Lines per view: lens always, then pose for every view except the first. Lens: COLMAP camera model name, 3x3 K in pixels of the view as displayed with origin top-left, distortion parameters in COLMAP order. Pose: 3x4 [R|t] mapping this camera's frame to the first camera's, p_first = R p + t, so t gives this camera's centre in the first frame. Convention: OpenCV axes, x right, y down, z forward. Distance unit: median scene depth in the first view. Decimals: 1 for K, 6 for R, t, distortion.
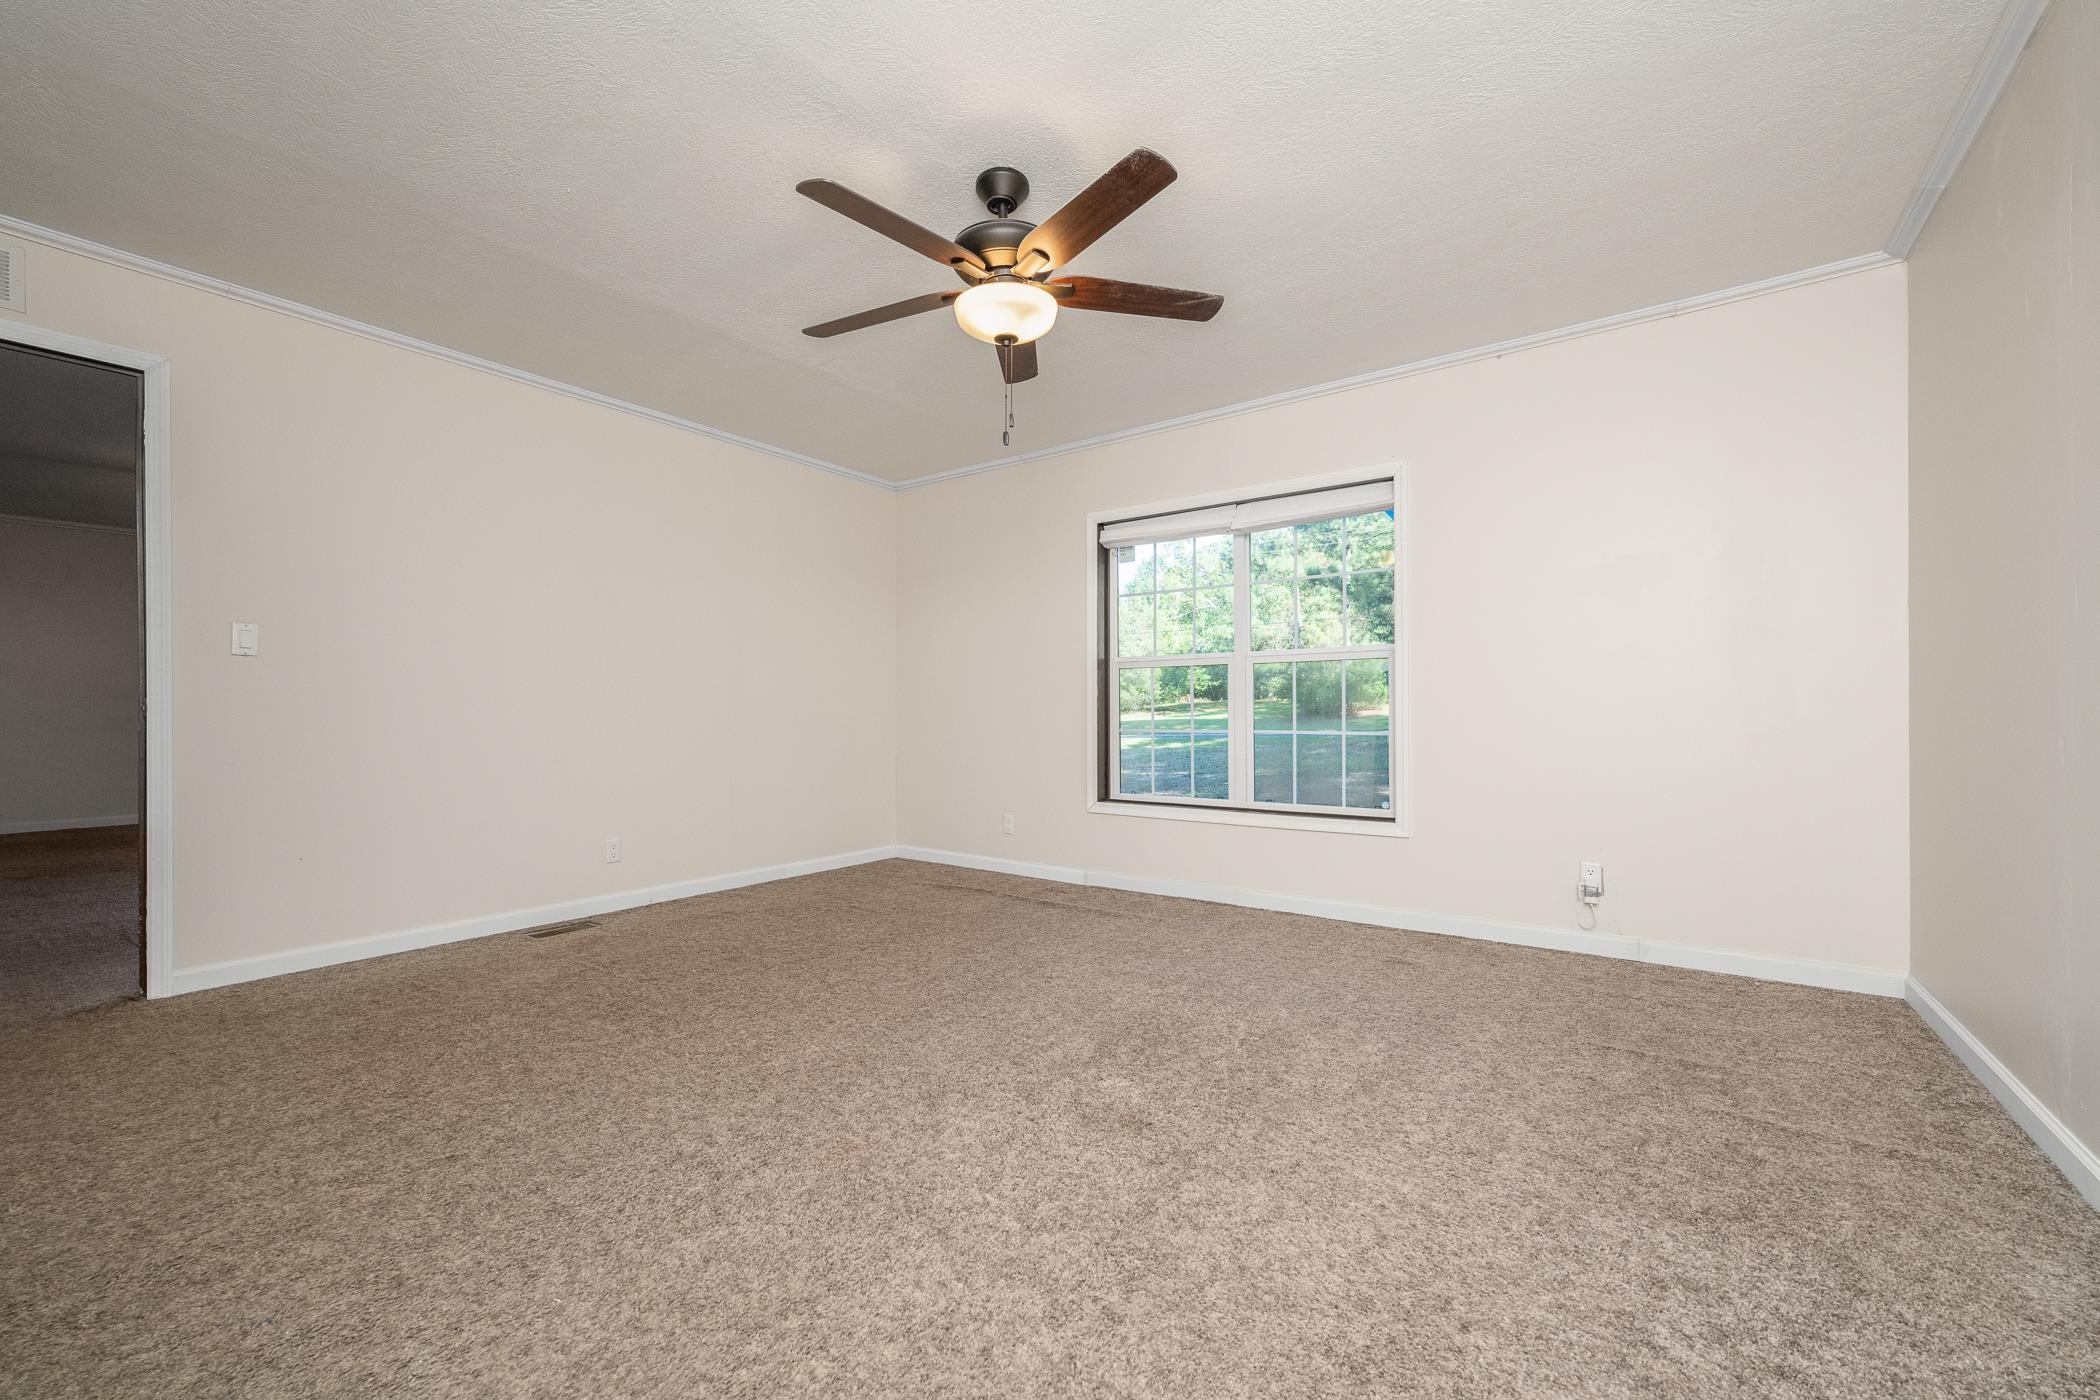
lens RADIAL K [[833.1, 0, 1047.3], [0, 833.1, 708.3], [0, 0, 1]] dist [-0.004415, 0.000180]
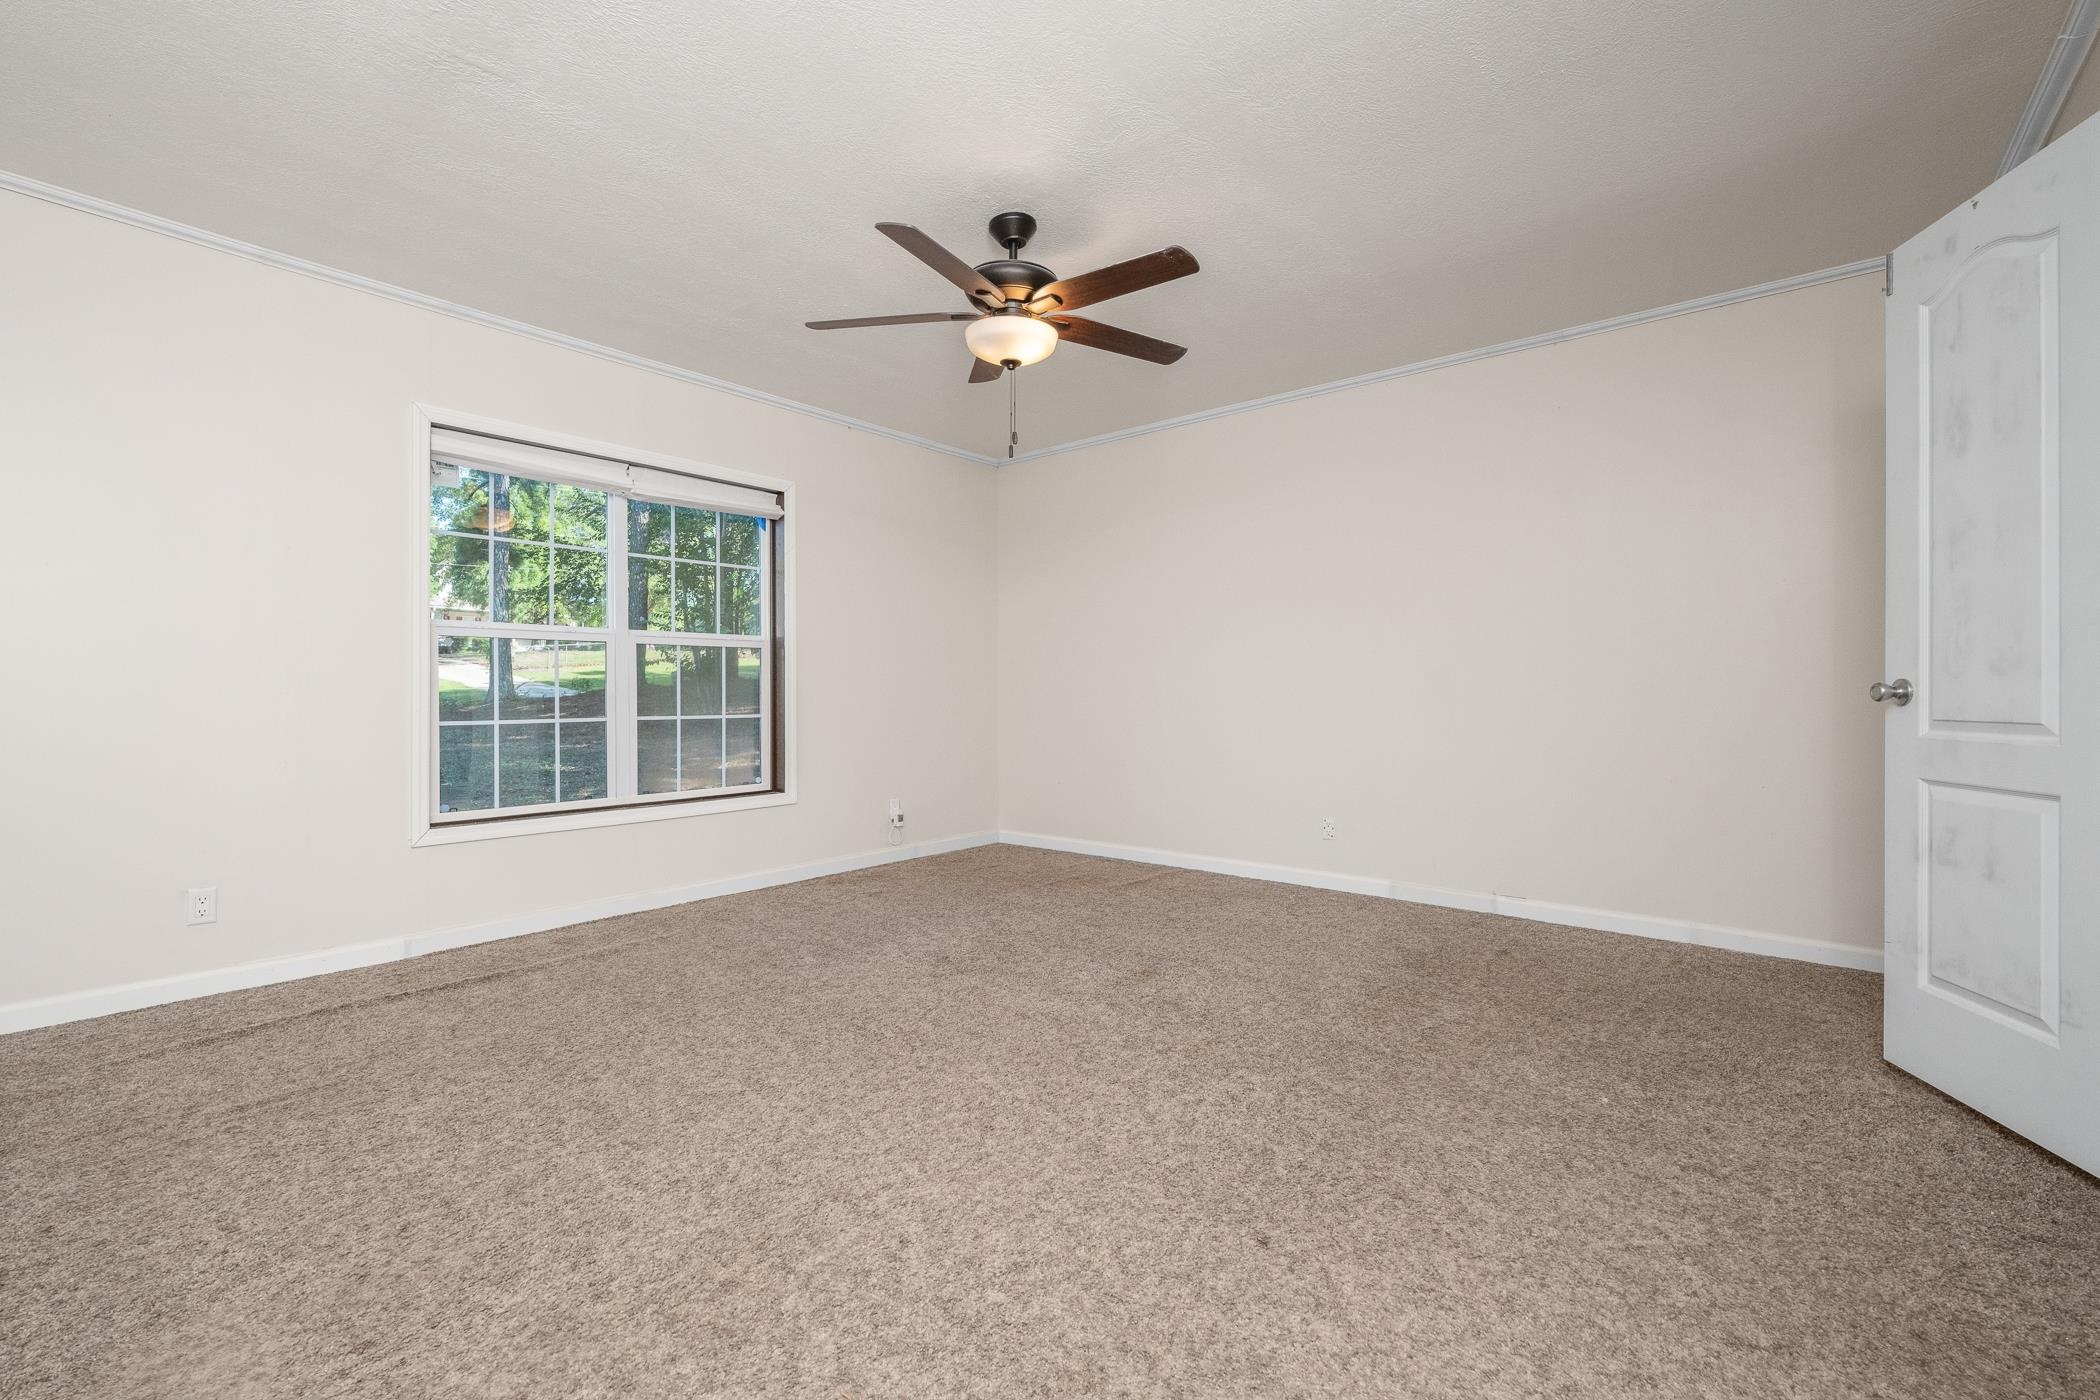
lens RADIAL K [[902.5, 0, 1040.2], [0, 902.5, 688.5], [0, 0, 1]] dist [-0.004571, -0.000434]
pose [[0.067912, 0.005199, 0.997678, -0.743207], [0.001205, 0.999985, -0.005293, 0.001491], [-0.997691, 0.001562, 0.067904, 0.532087]]
